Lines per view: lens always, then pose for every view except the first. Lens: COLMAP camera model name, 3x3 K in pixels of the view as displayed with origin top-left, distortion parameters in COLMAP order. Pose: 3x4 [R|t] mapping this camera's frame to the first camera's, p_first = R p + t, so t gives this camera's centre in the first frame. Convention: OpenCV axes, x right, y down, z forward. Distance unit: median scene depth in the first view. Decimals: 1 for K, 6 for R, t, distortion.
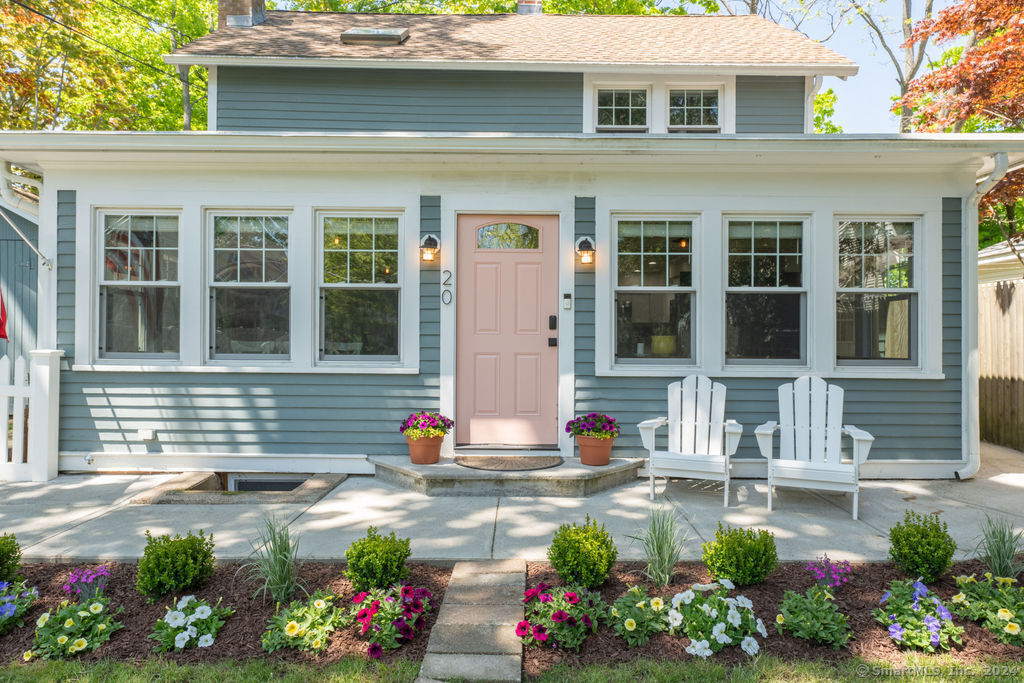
lens RADIAL K [[659.9, 0, 512.5], [0, 659.9, 343.1], [0, 0, 1]] dist [0.000131, -0.000828]
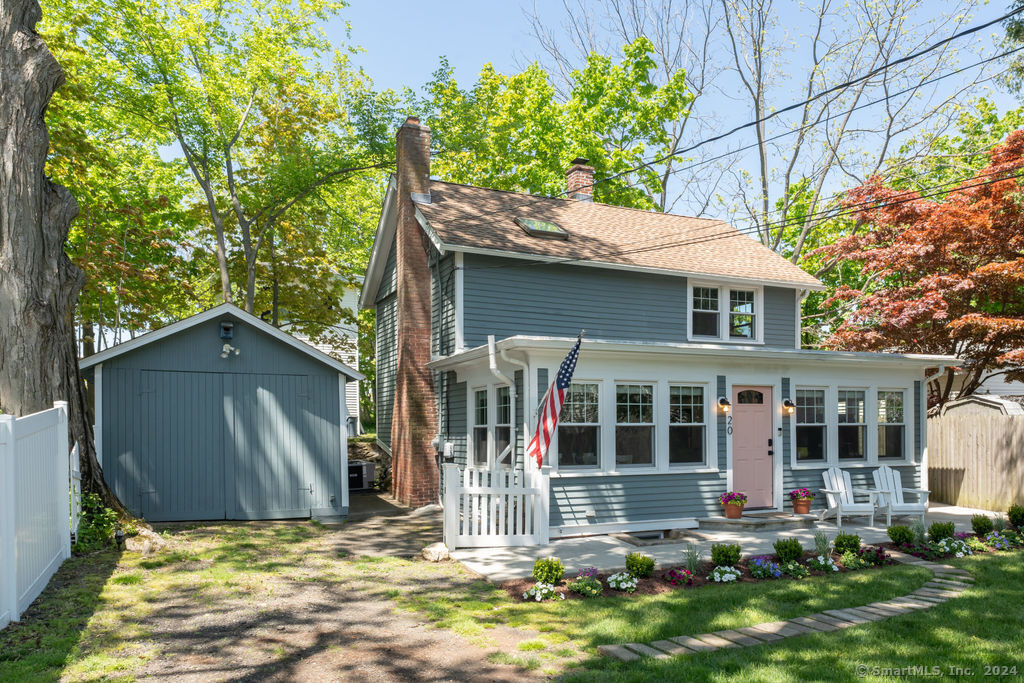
lens RADIAL K [[702.5, 0, 514.9], [0, 702.5, 440.2], [0, 0, 1]] dist [-0.006329, -0.006825]
pose [[0.922924, -0.019262, 0.384500, -1.418918], [0.013837, 0.999762, 0.016873, -0.083509], [-0.384734, -0.010252, 0.922971, -0.598704]]
